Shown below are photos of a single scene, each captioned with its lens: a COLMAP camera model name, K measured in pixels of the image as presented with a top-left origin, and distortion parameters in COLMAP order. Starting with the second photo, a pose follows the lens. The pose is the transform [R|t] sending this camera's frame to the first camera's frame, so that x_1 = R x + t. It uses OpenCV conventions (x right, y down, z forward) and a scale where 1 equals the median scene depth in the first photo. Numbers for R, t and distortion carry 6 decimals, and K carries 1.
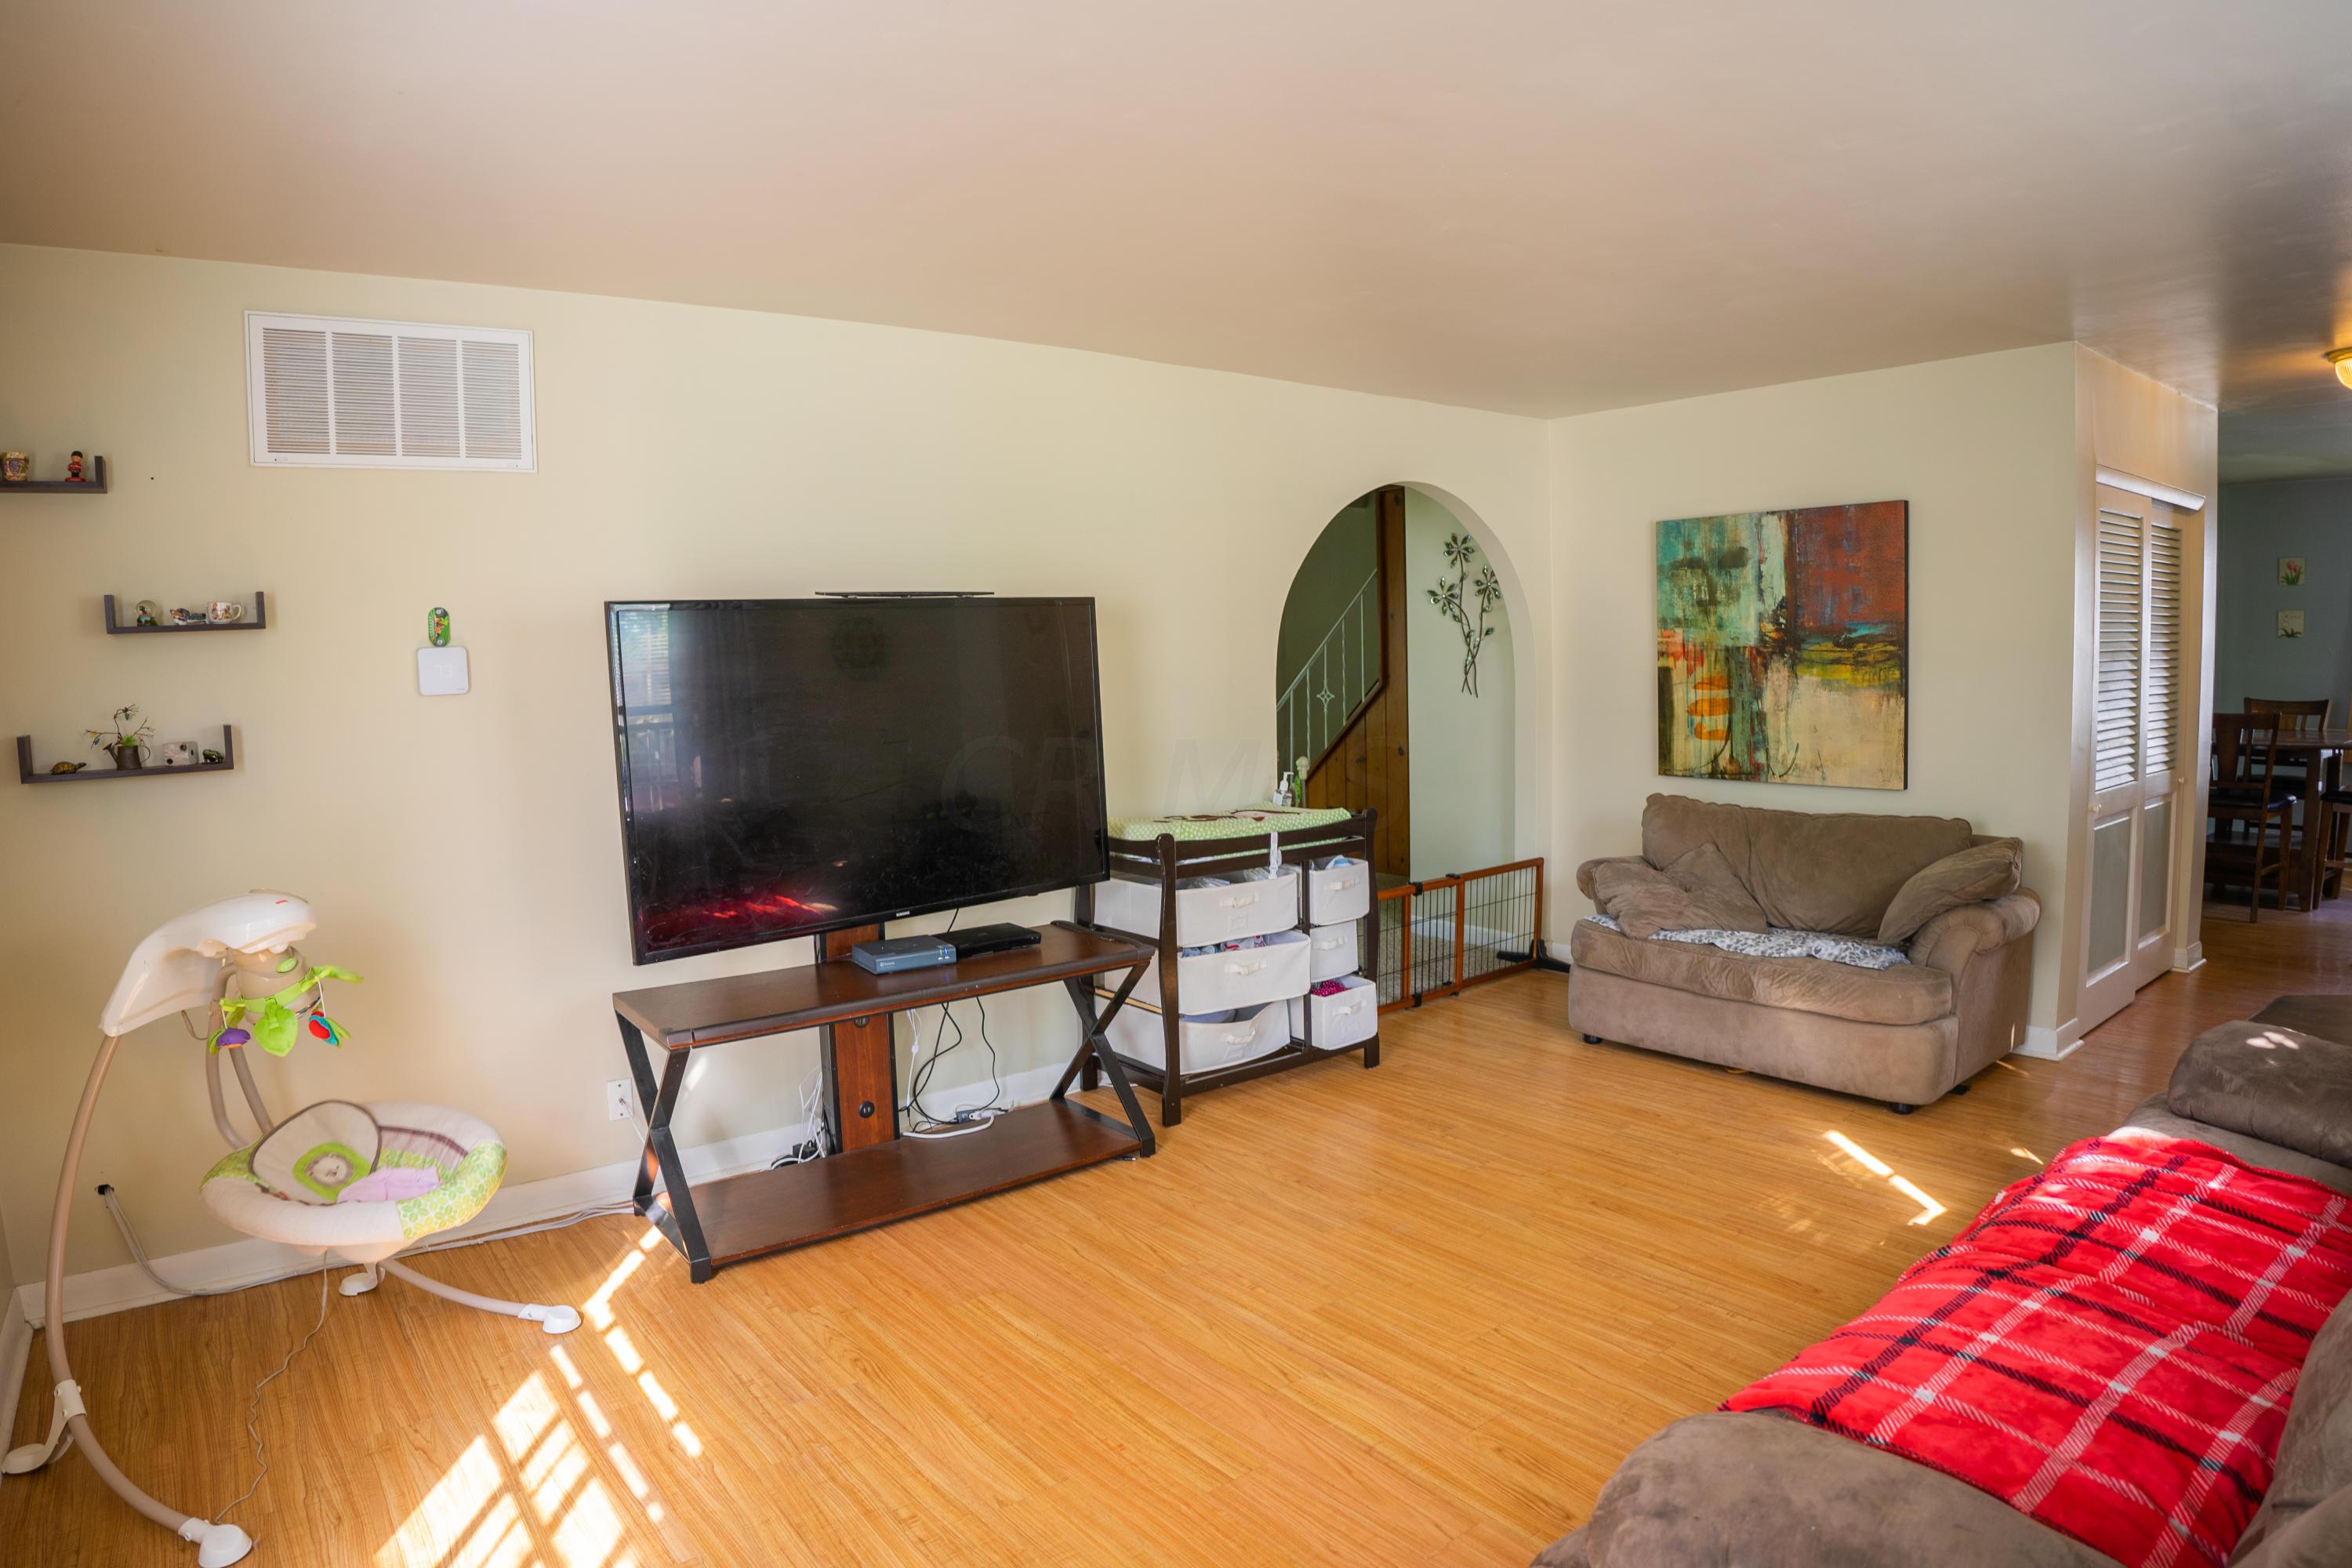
lens RADIAL K [[1400.3, 0, 1172.6], [0, 1400.3, 781.9], [0, 0, 1]] dist [-0.020065, 0.000511]
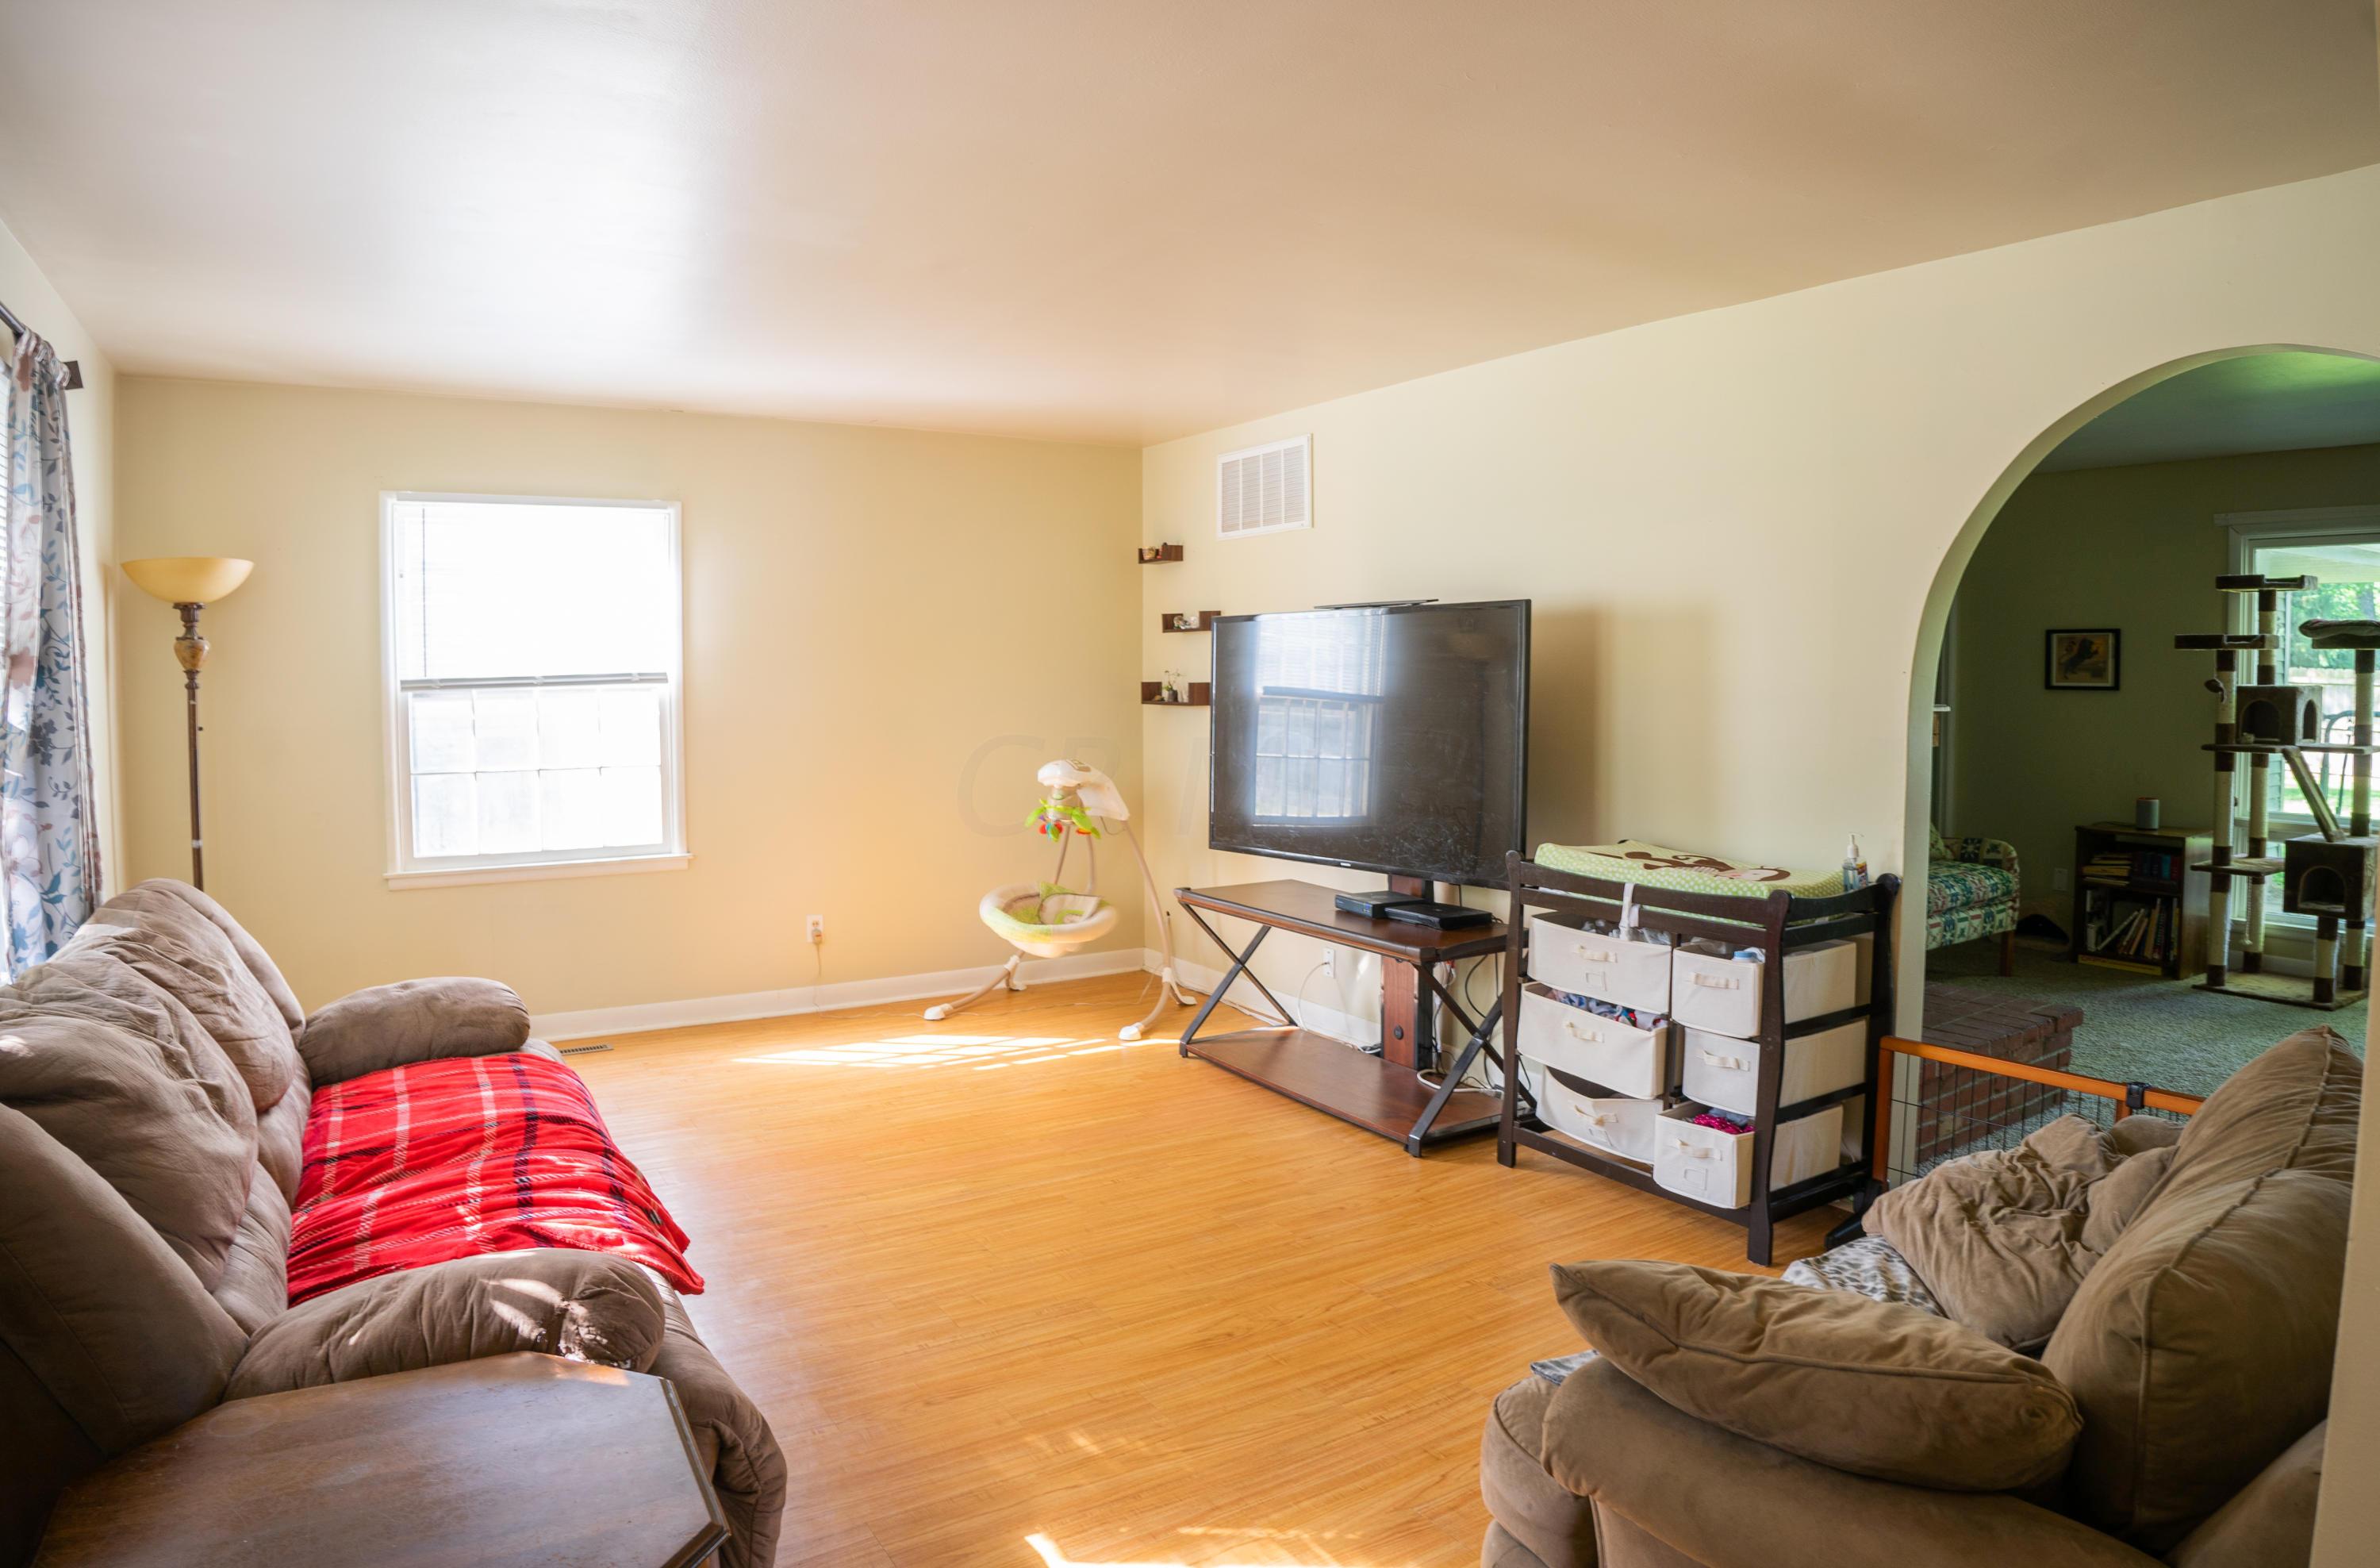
lens RADIAL K [[1417.2, 0, 1189.4], [0, 1417.2, 780.4], [0, 0, 1]] dist [-0.020065, 0.000511]
pose [[-0.095959, 0.101012, -0.990247, 1.007102], [-0.107438, 0.987974, 0.111192, -0.095136], [0.989570, 0.117060, -0.083952, 0.937983]]
